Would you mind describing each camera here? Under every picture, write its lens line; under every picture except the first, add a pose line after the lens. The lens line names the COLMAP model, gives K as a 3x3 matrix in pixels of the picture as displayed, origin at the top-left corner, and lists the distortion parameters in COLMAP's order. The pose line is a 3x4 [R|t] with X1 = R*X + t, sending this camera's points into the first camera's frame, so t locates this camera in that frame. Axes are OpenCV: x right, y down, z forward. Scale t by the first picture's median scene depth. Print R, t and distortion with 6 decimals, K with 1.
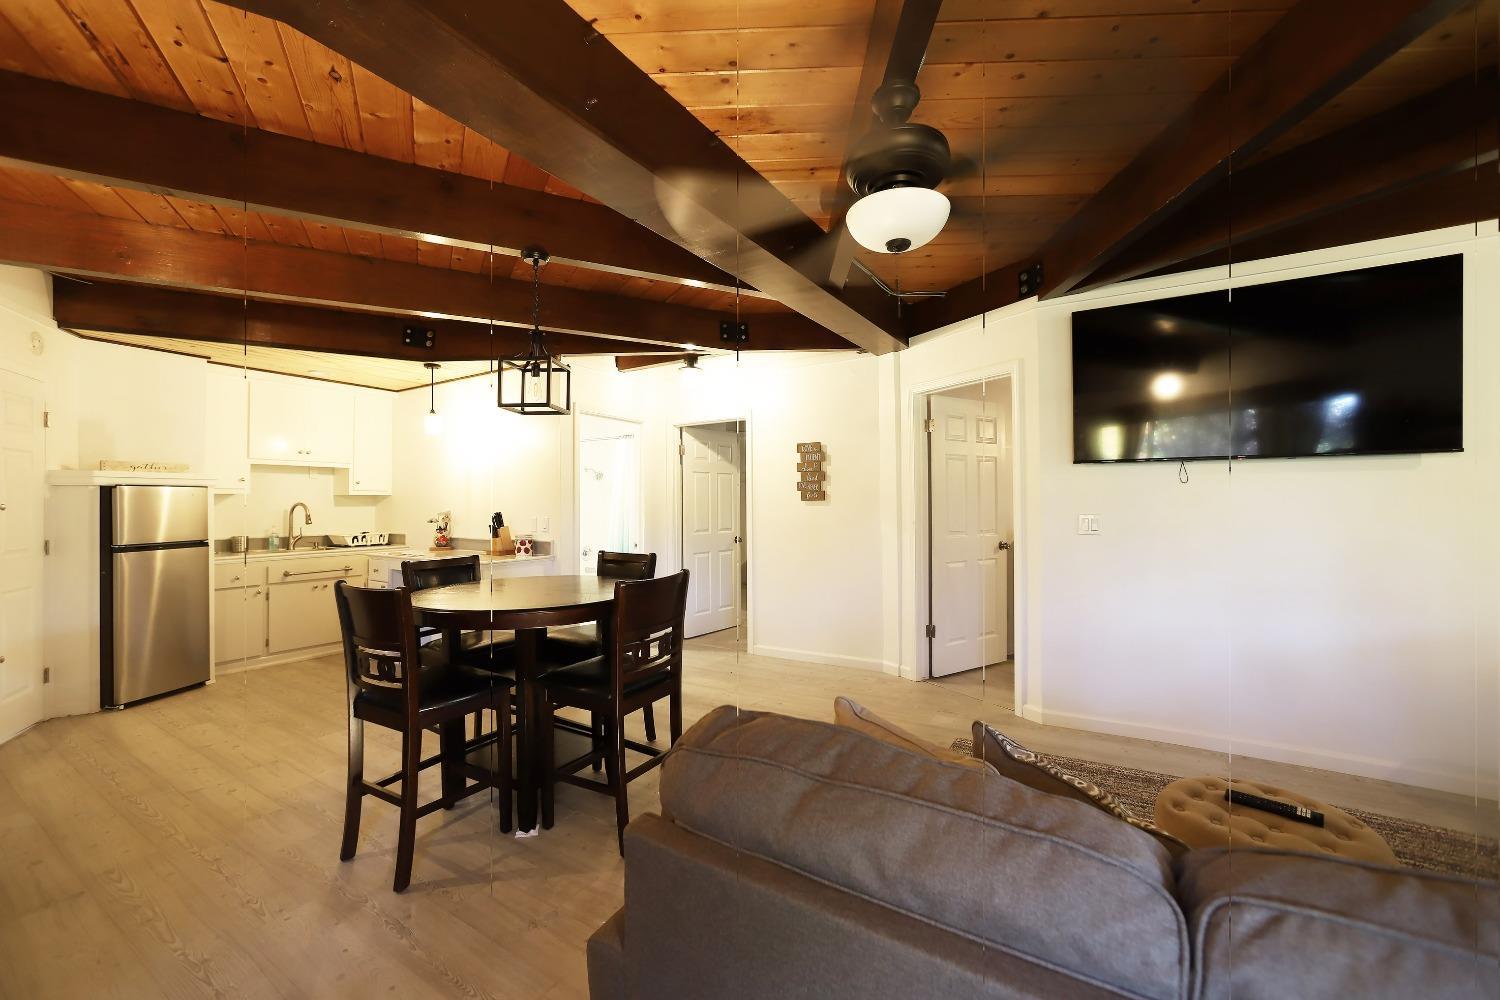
lens RADIAL K [[606.6, 0, 750.0], [0, 606.6, 500.0], [0, 0, 1]] dist [-0.011834, 0.009291]
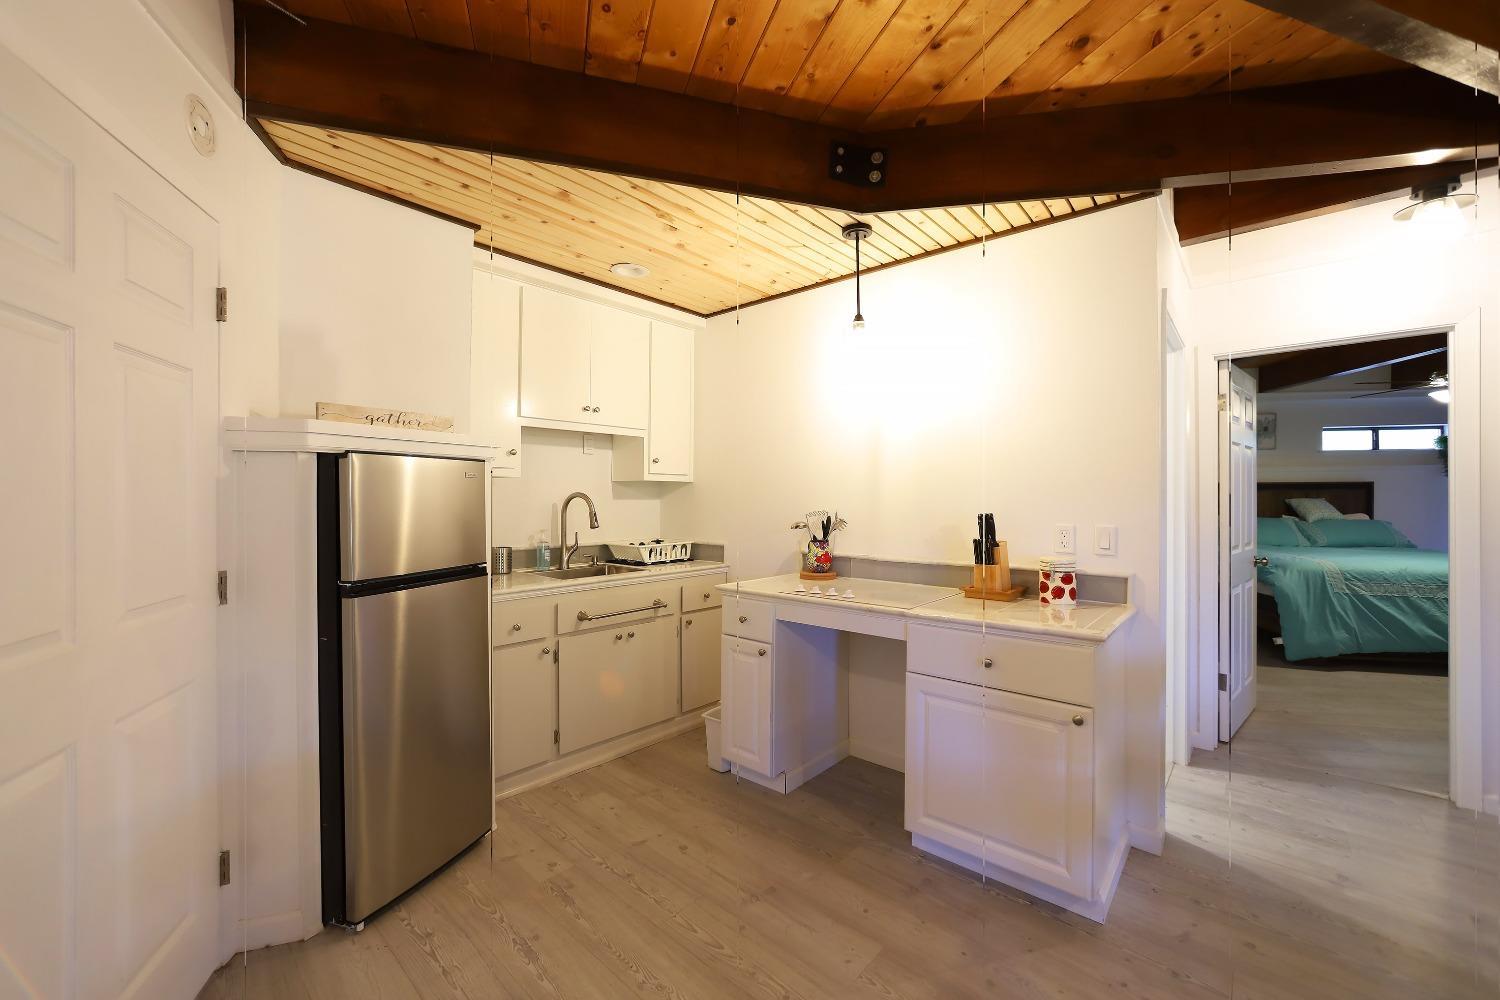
lens RADIAL K [[595.5, 0, 750.0], [0, 595.5, 500.0], [0, 0, 1]] dist [-0.034309, 0.015862]
pose [[0.987539, 0.007720, -0.157184, -0.535389], [-0.006036, 0.999919, 0.011184, 0.004619], [0.157258, -0.010096, 0.987506, 0.481930]]
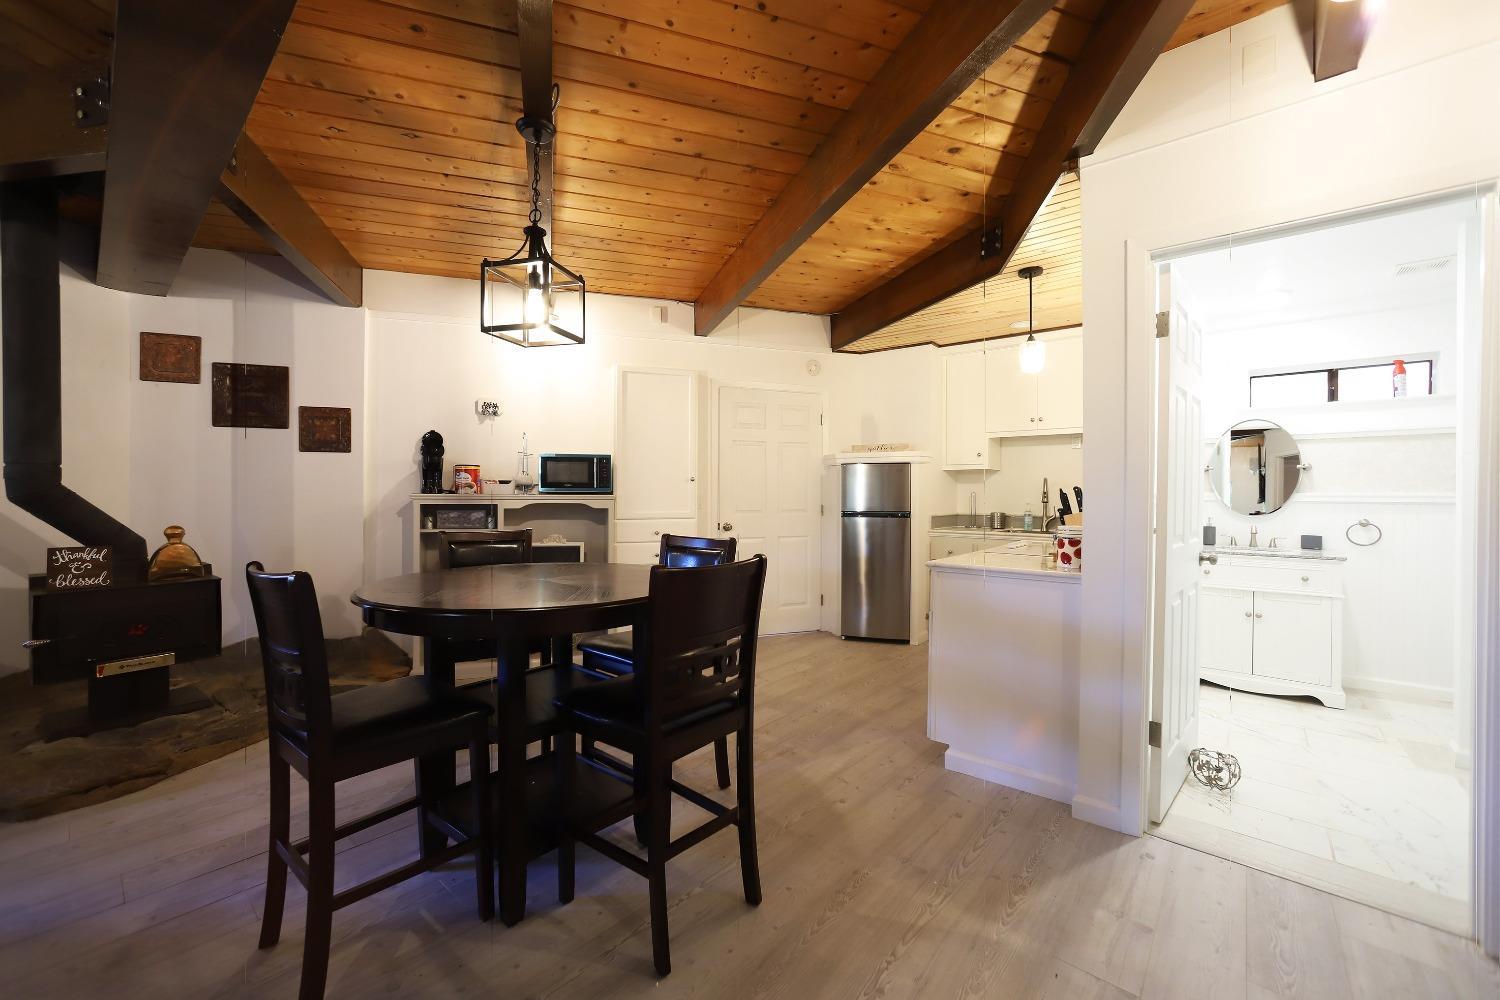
lens RADIAL K [[595.5, 0, 750.0], [0, 595.5, 500.0], [0, 0, 1]] dist [-0.034309, 0.015862]
pose [[-0.133778, 0.016006, -0.990882, 0.173445], [0.000400, 0.999870, 0.016097, 0.024868], [0.991011, 0.001757, -0.133767, 0.775536]]
